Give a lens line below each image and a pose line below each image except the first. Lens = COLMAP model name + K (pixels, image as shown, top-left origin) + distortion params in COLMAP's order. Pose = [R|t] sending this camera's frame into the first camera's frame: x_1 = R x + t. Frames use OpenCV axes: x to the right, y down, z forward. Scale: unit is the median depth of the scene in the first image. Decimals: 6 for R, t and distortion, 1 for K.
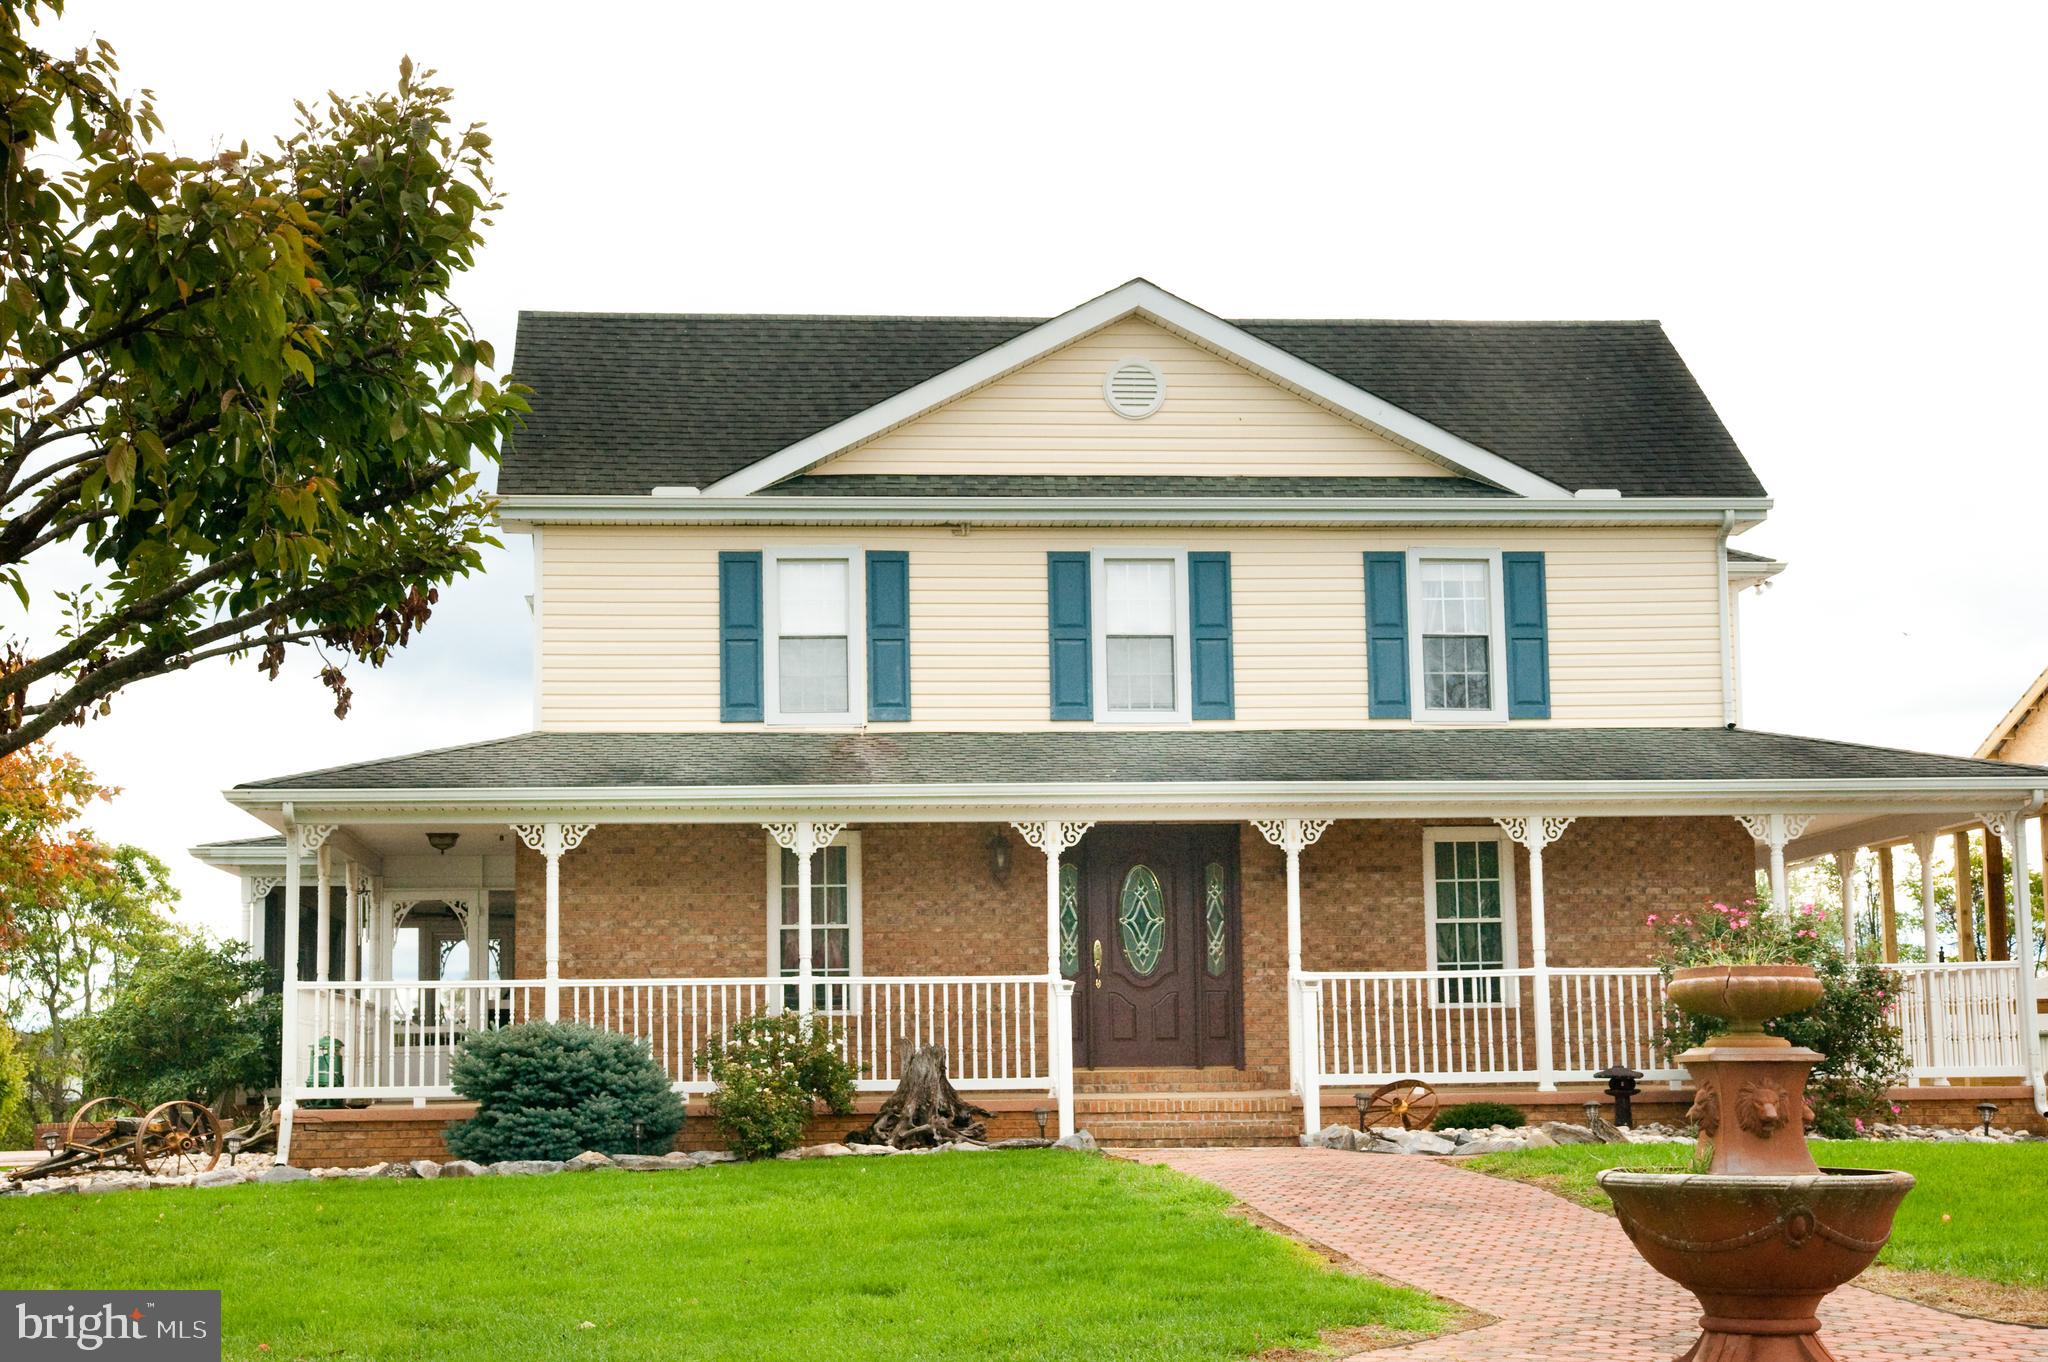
lens RADIAL K [[3230.6, 0, 1024.0], [0, 3230.6, 681.0], [0, 0, 1]] dist [0.004619, 0.652111]
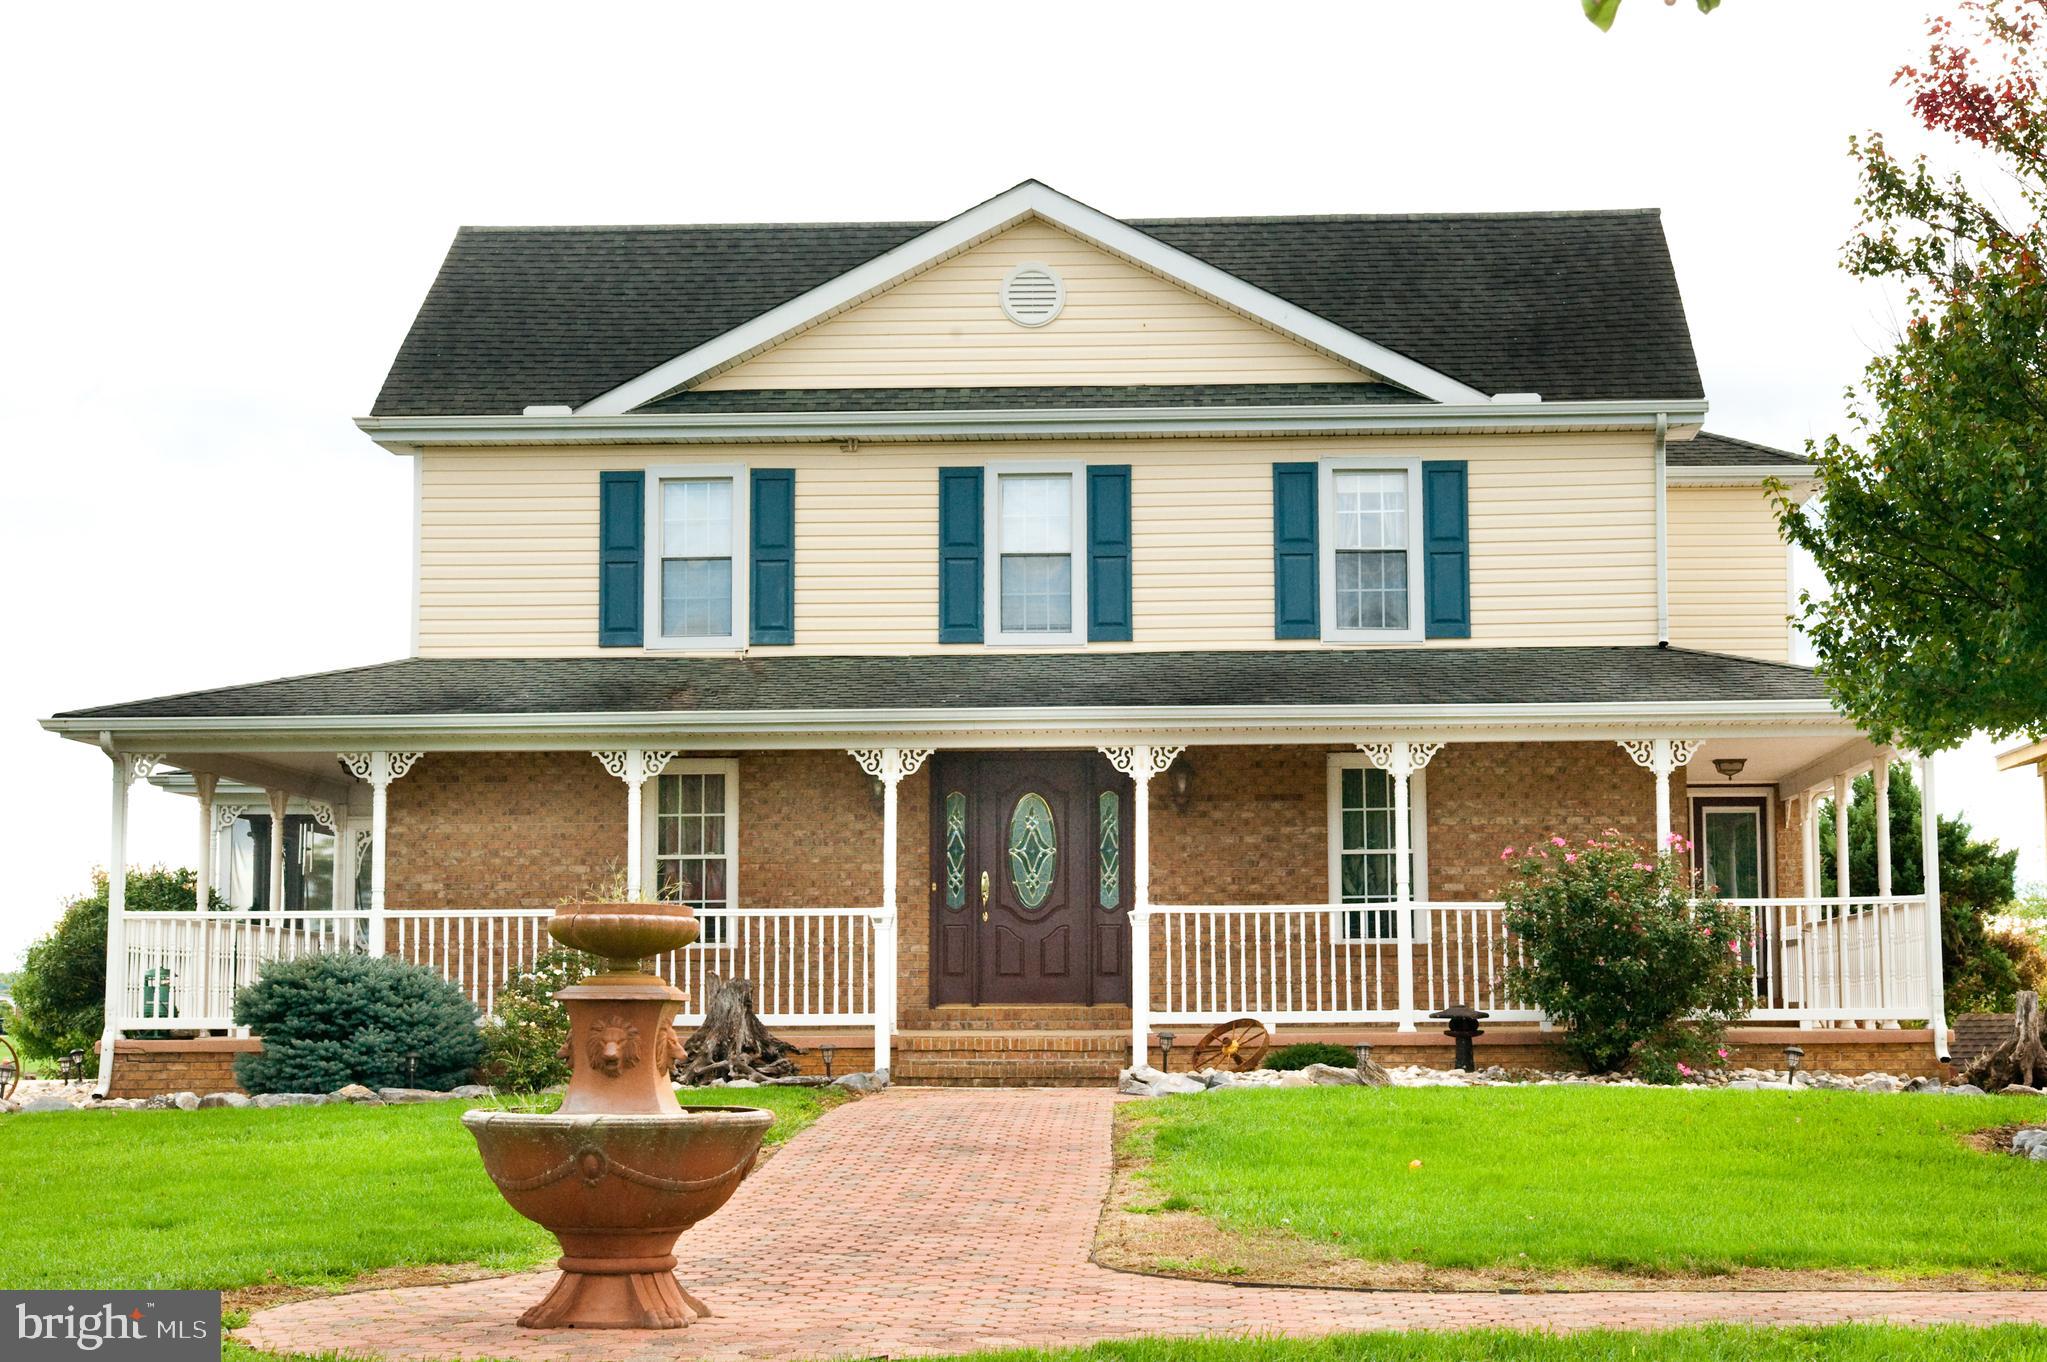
lens RADIAL K [[3388.4, 0, 1023.5], [0, 3388.4, 681.0], [0, 0, 1]] dist [0.049770, 0.229161]
pose [[0.991336, -0.004689, -0.131270, 0.167579], [0.007883, 0.999685, 0.023822, -0.000363], [0.131117, -0.024650, 0.991060, 0.003544]]
